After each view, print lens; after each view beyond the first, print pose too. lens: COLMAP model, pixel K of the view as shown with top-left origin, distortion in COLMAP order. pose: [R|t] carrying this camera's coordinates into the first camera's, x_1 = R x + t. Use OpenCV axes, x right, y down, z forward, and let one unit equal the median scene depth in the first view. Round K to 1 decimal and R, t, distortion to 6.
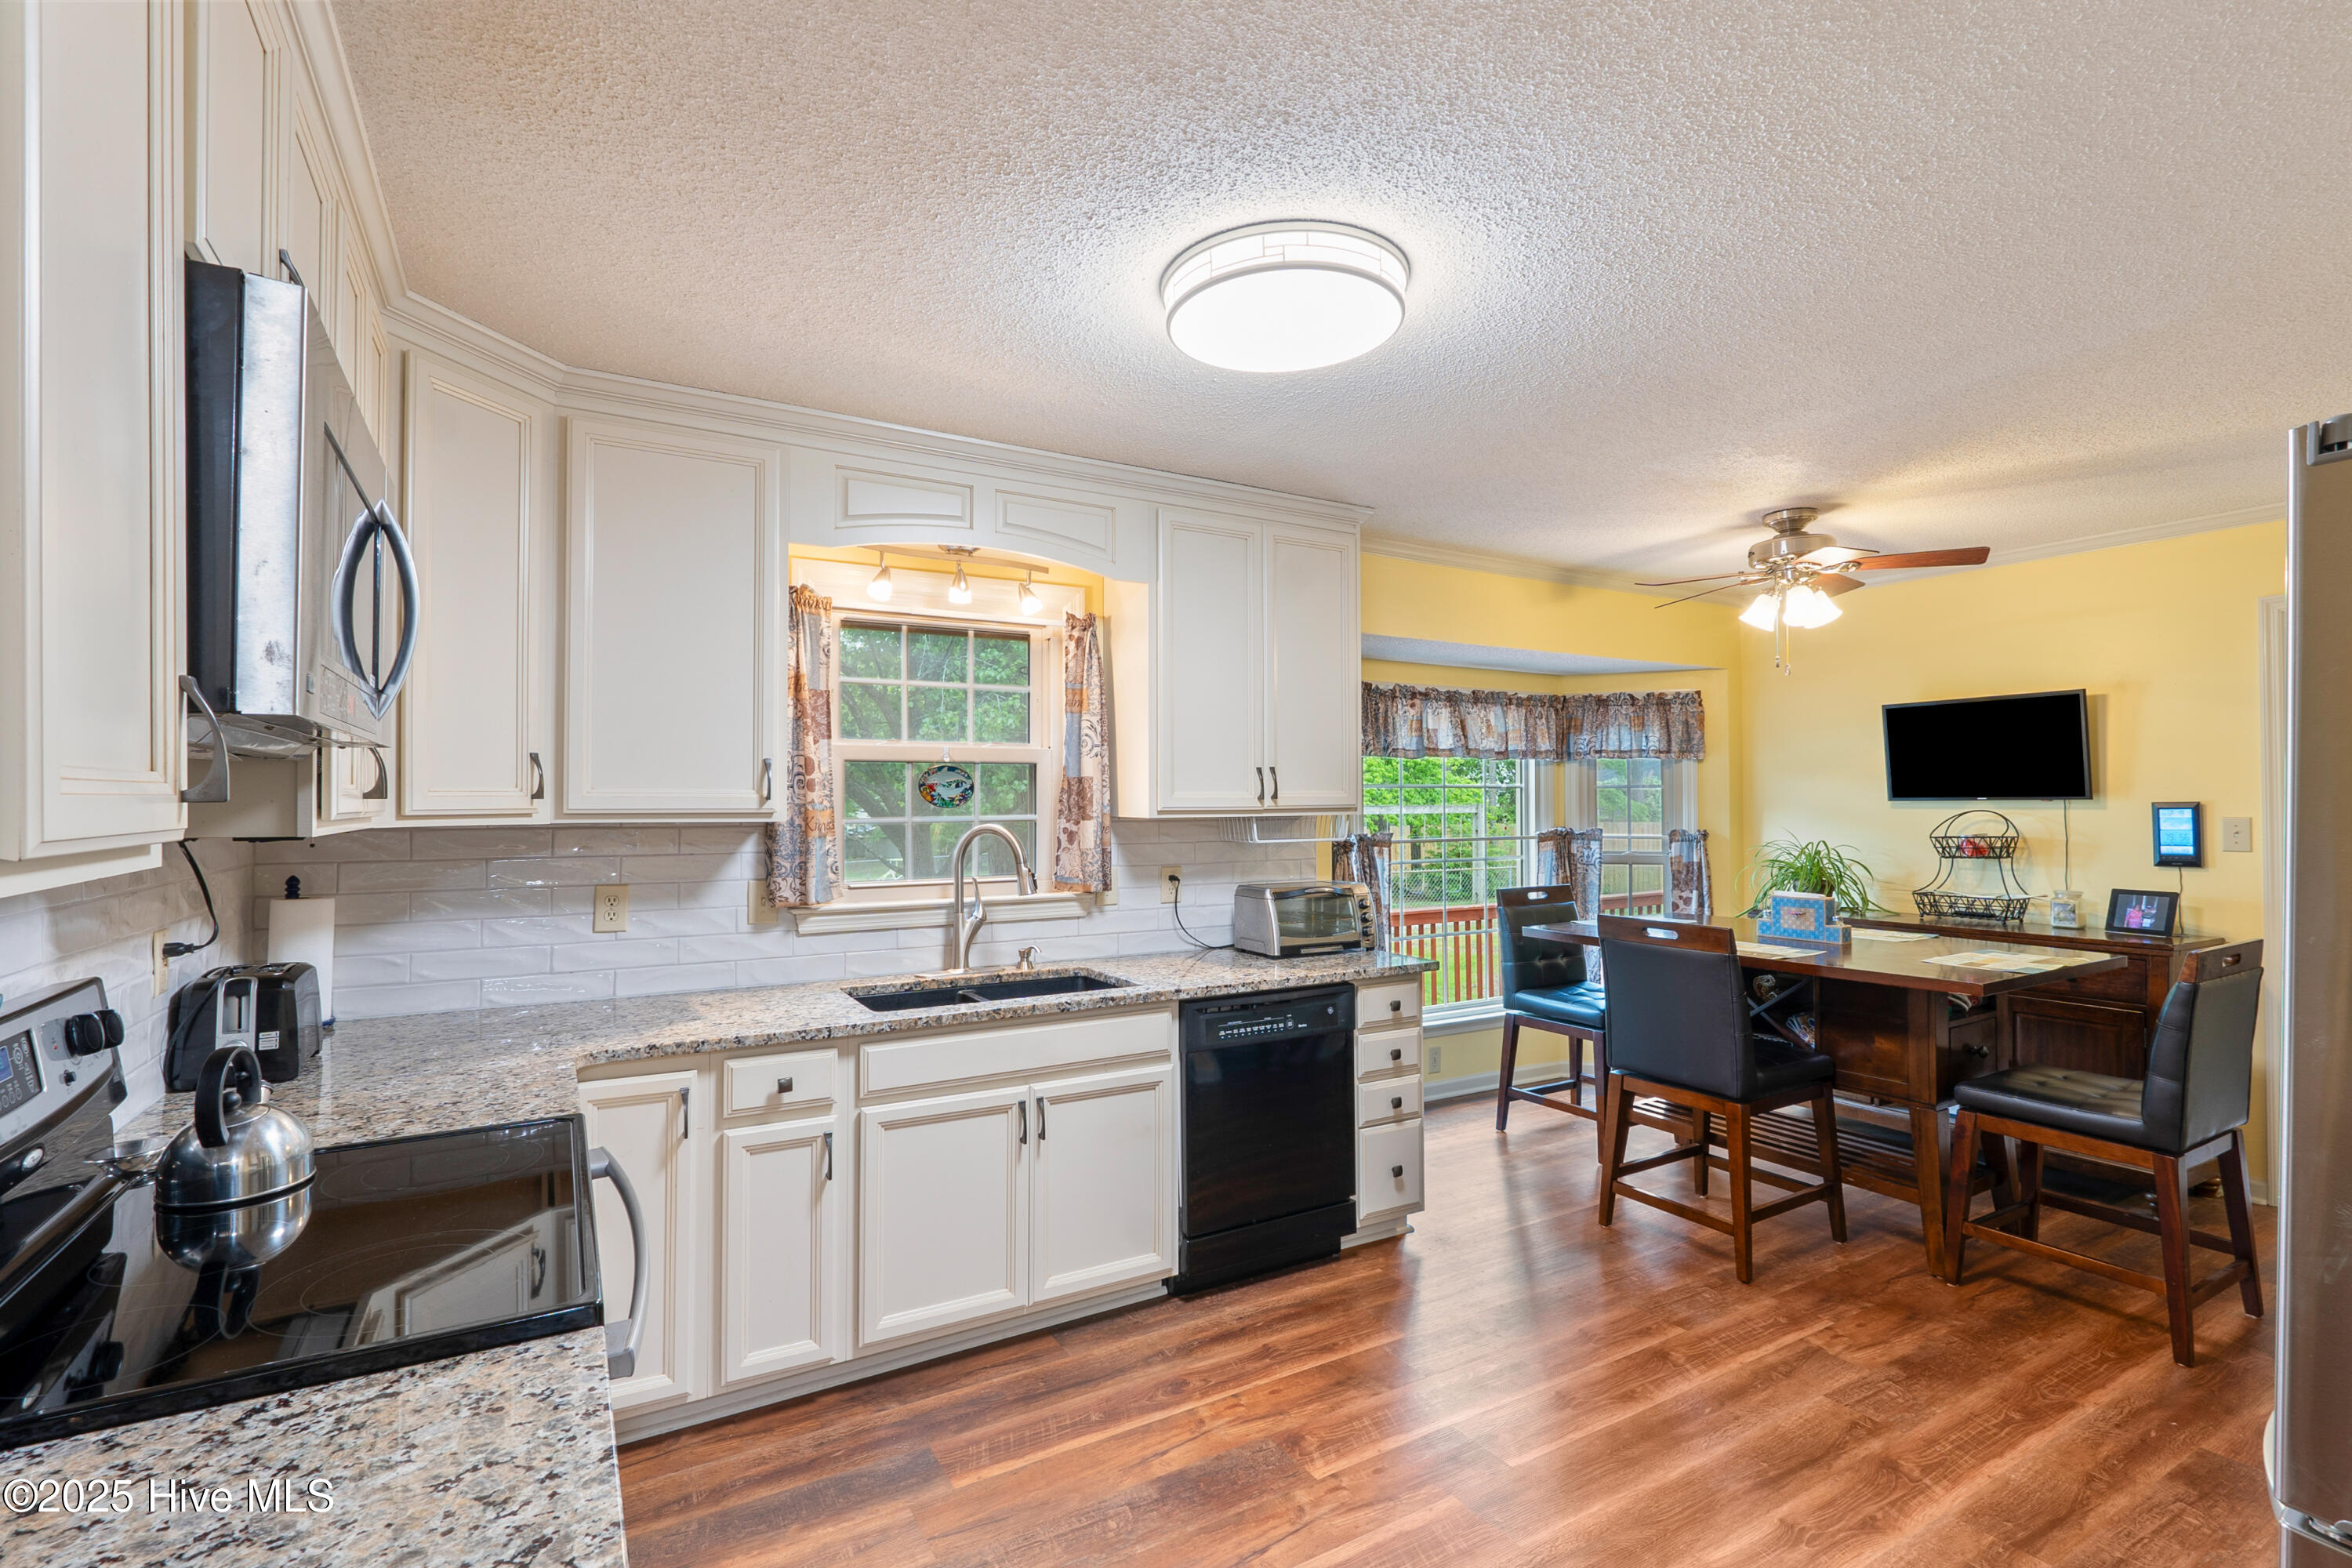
lens RADIAL K [[1081.9, 0, 1168.3], [0, 1081.9, 790.8], [0, 0, 1]] dist [-0.002031, -0.000288]
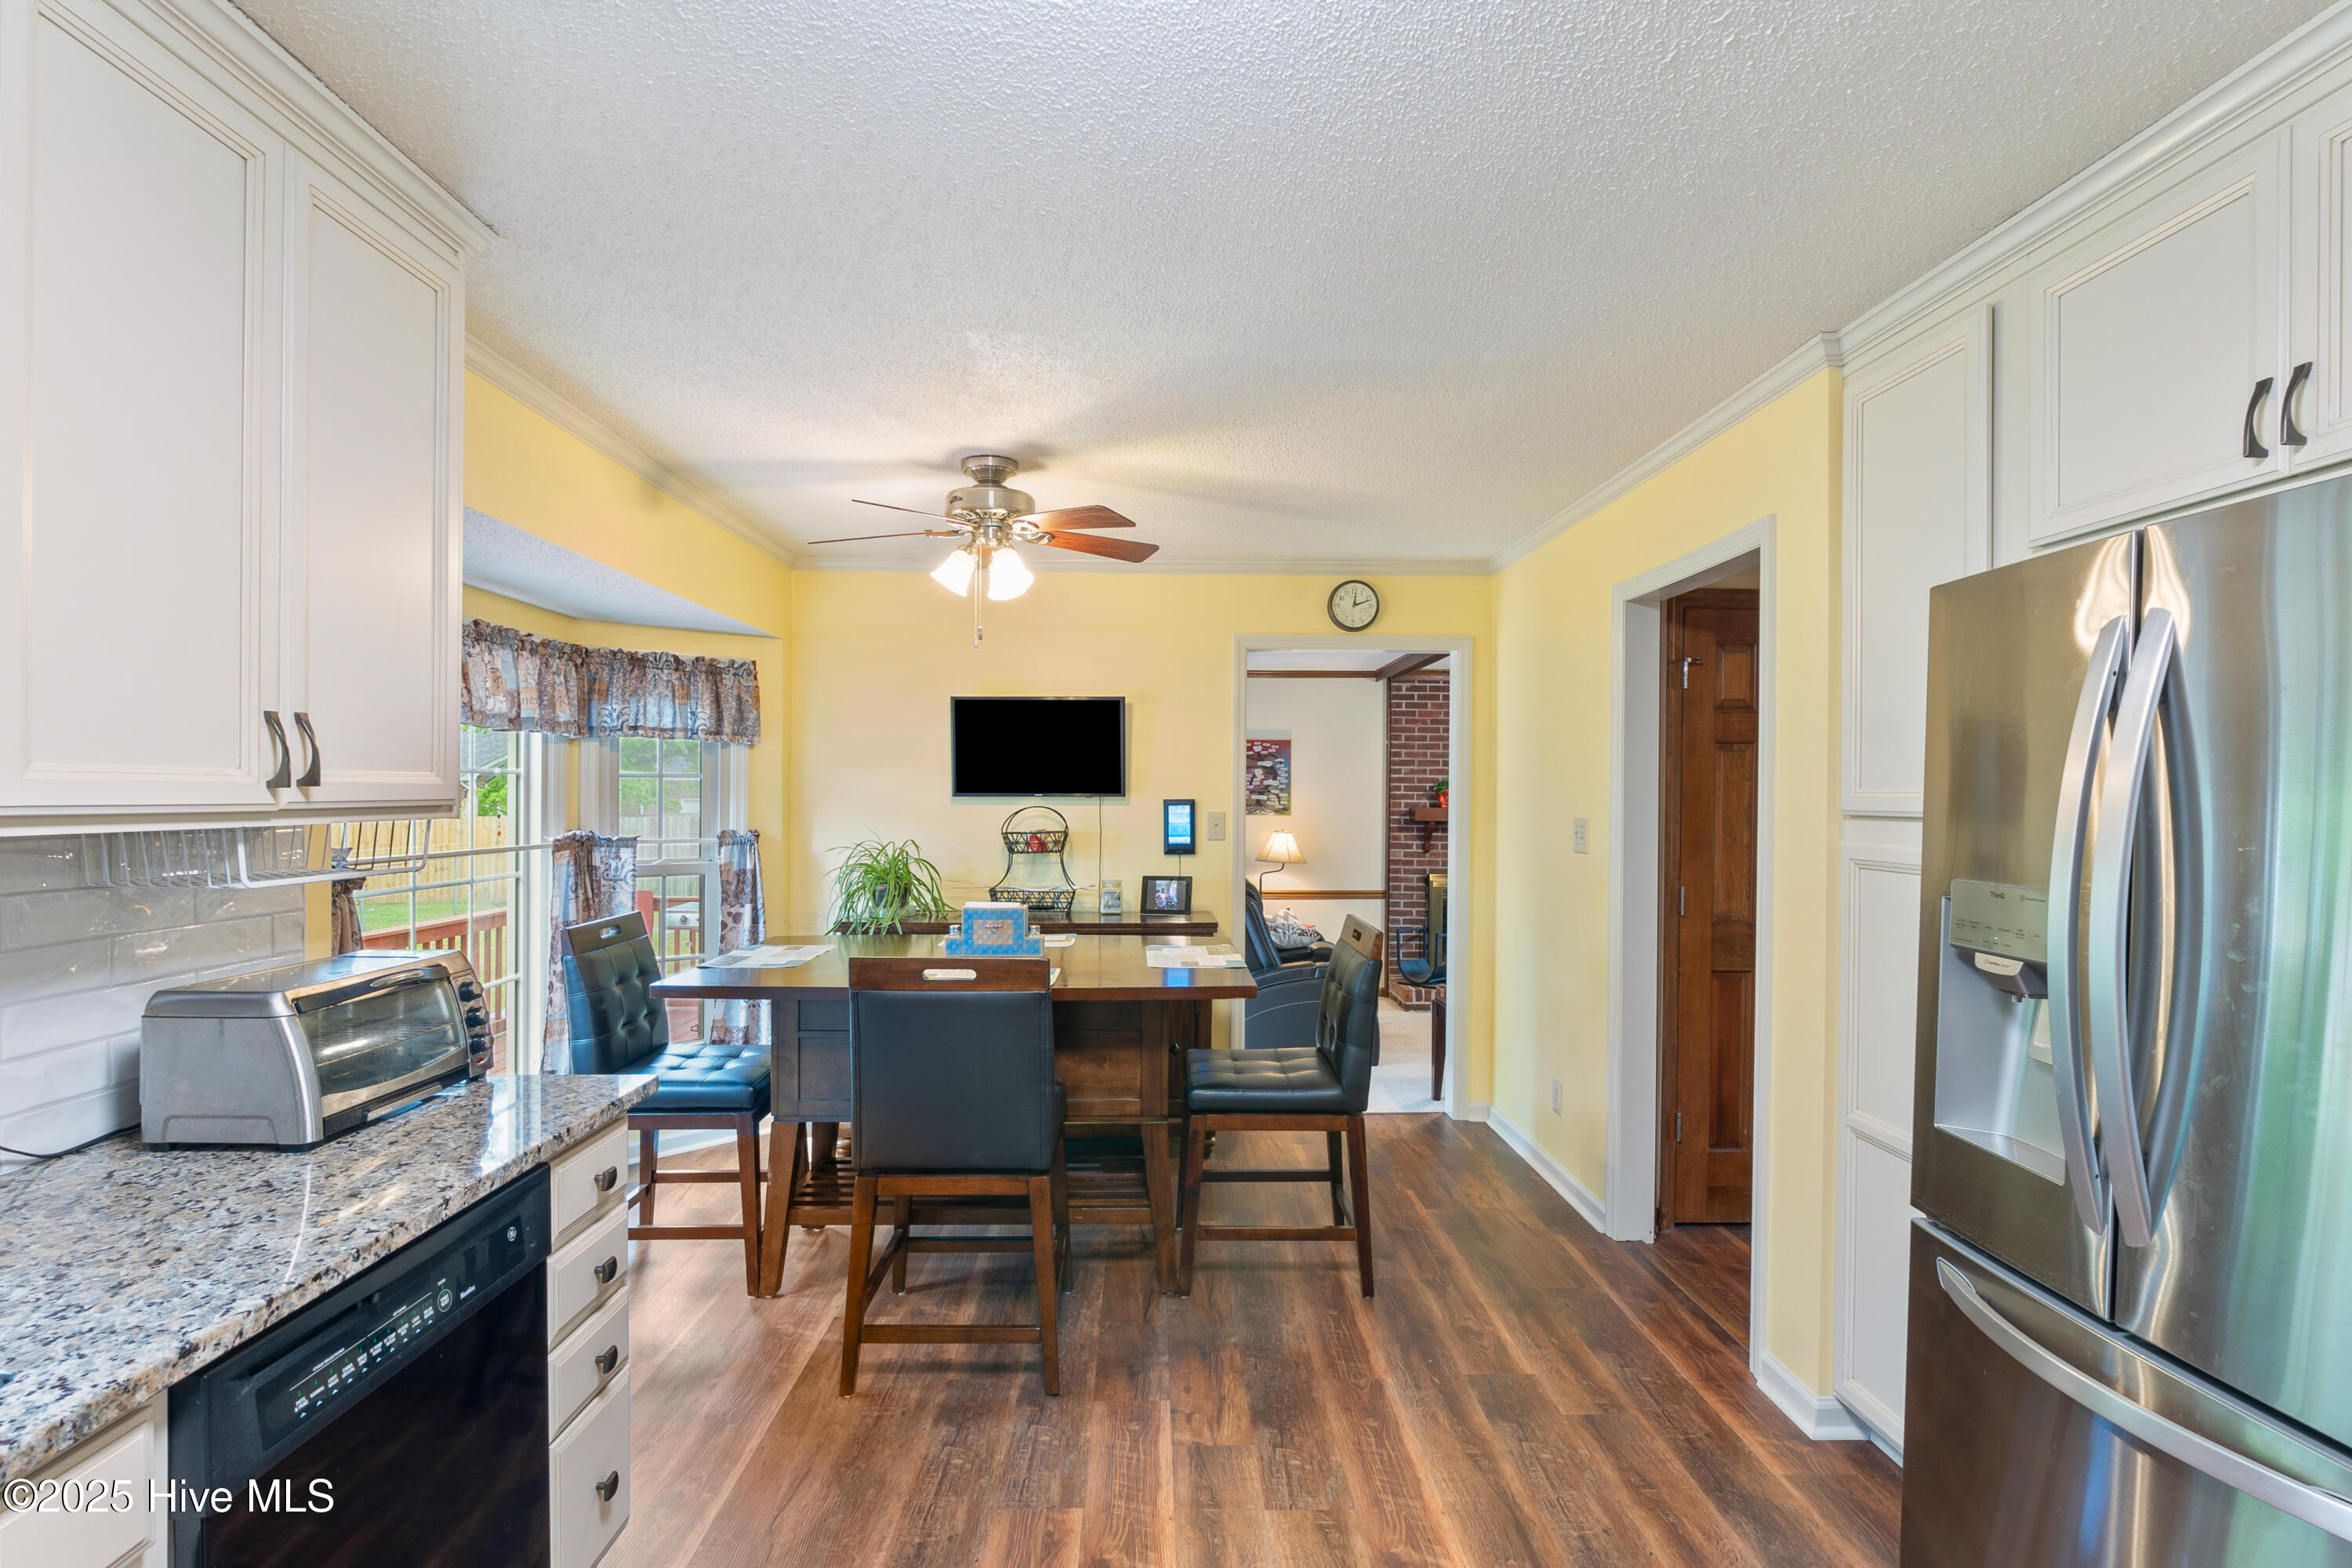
lens RADIAL K [[1083.3, 0, 1169.8], [0, 1083.3, 798.9], [0, 0, 1]] dist [-0.005142, -0.000165]
pose [[0.478757, 0.003432, 0.877941, -0.097654], [-0.016170, 0.999857, 0.004909, 0.003926], [-0.877798, -0.016547, 0.478744, 0.397471]]
